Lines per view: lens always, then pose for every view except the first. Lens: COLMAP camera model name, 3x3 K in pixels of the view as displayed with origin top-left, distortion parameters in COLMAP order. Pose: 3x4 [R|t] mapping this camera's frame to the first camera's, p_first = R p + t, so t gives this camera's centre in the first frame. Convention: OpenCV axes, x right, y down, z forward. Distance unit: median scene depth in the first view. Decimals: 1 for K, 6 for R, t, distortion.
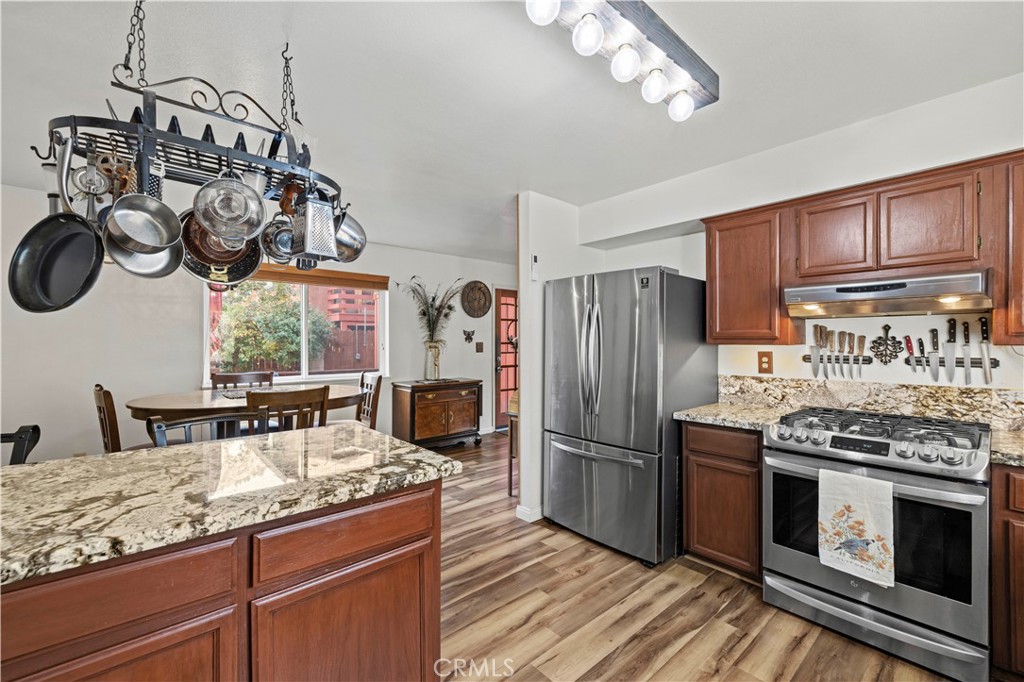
lens RADIAL K [[431.3, 0, 507.6], [0, 431.3, 337.8], [0, 0, 1]] dist [0.001906, 0.000088]
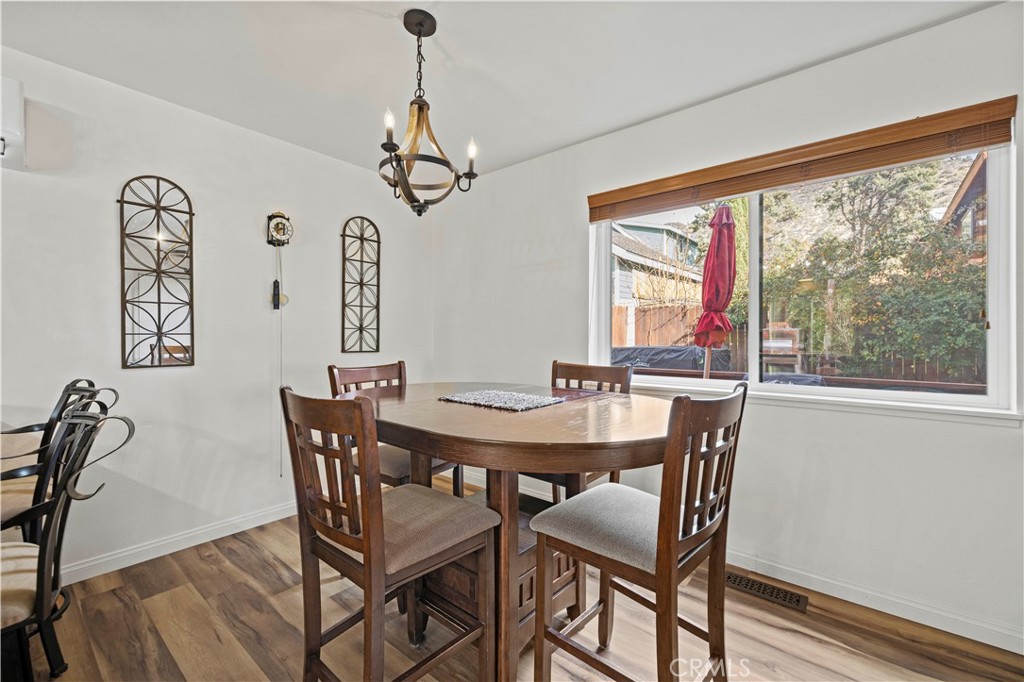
lens RADIAL K [[430.3, 0, 509.2], [0, 430.3, 341.8], [0, 0, 1]] dist [0.000882, 0.000197]
pose [[0.160443, 0.005310, -0.987031, -0.066532], [0.003101, 0.999978, 0.005883, 0.076241], [0.987040, -0.004005, 0.160423, 1.311572]]
